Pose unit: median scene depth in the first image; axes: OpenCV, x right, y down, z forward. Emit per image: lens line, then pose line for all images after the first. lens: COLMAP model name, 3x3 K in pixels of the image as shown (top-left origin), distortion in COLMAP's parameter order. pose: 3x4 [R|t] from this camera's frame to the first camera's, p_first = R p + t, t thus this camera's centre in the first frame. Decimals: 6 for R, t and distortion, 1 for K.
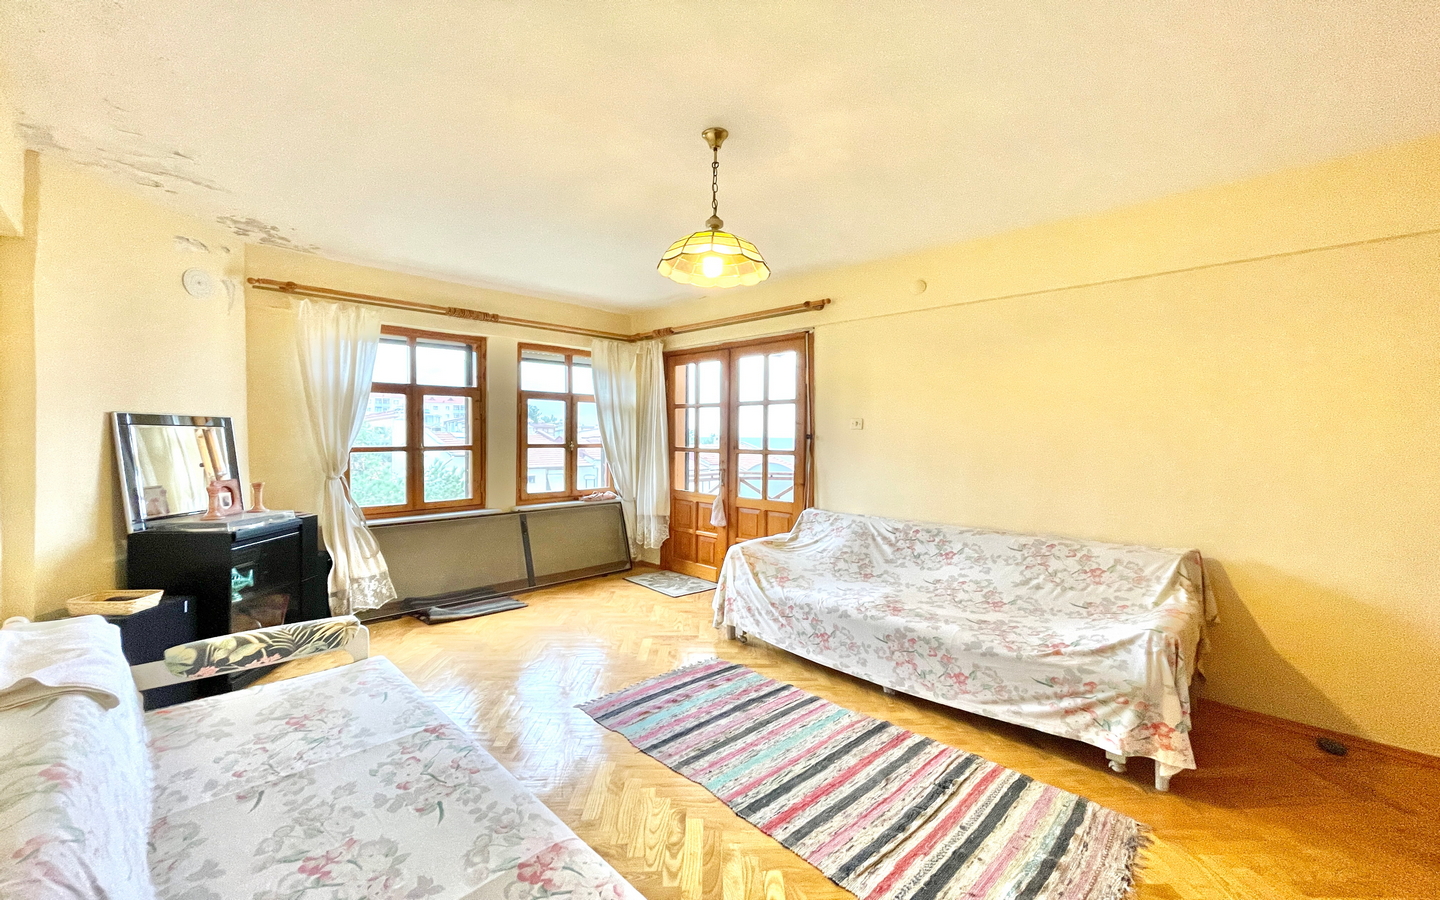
lens RADIAL K [[583.0, 0, 720.4], [0, 583.0, 453.0], [0, 0, 1]] dist [-0.002737, -0.000460]
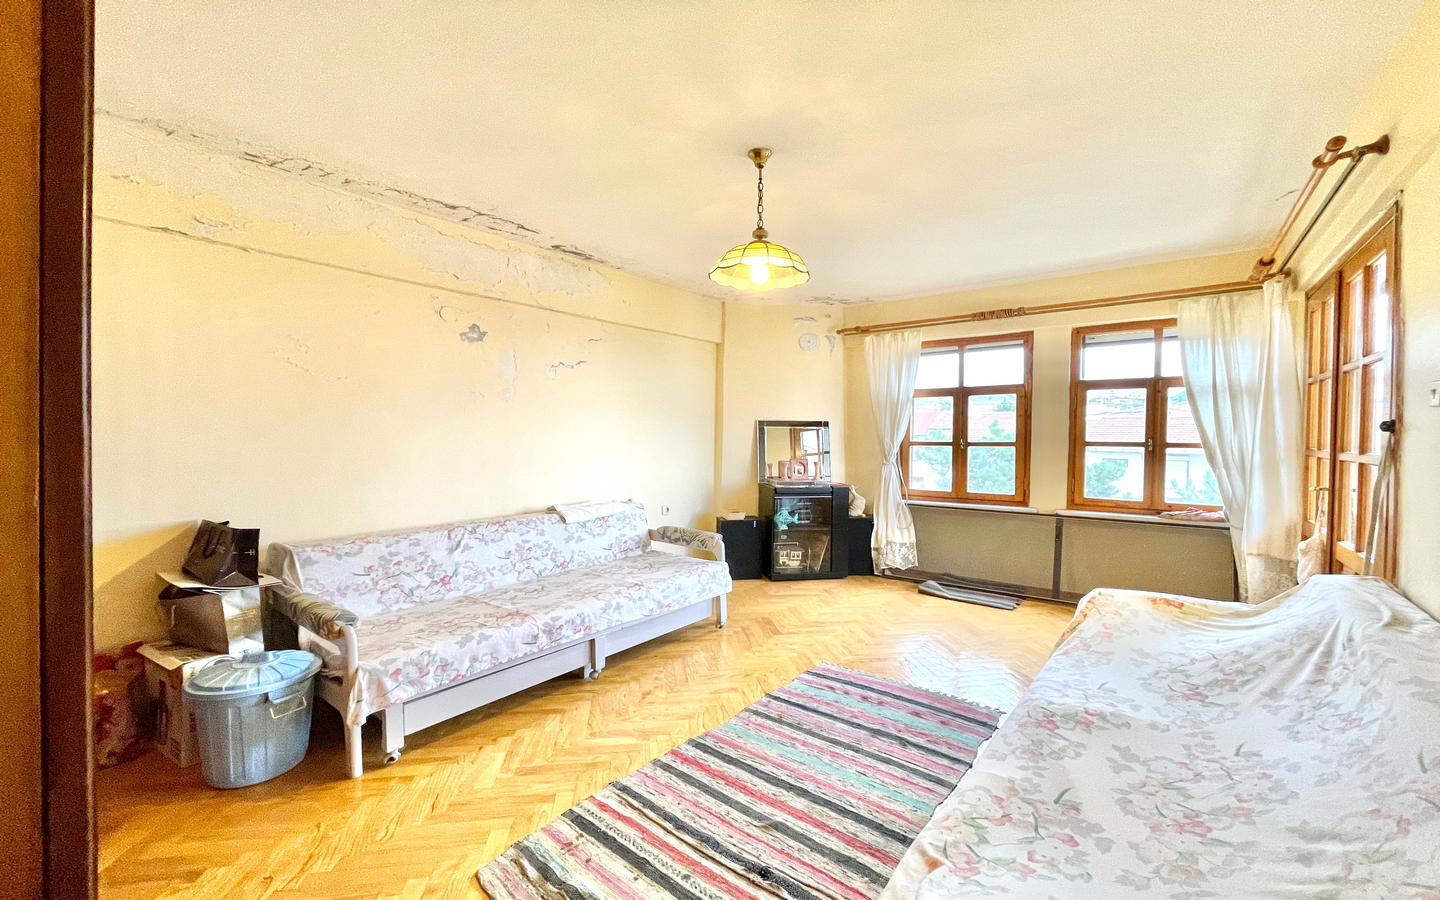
lens RADIAL K [[583.0, 0, 720.4], [0, 583.0, 453.0], [0, 0, 1]] dist [-0.002737, -0.000460]
pose [[0.116349, 0.025100, -0.992891, 0.739228], [-0.030637, 0.999296, 0.021672, -0.000036], [0.992736, 0.027898, 0.117036, 0.547183]]
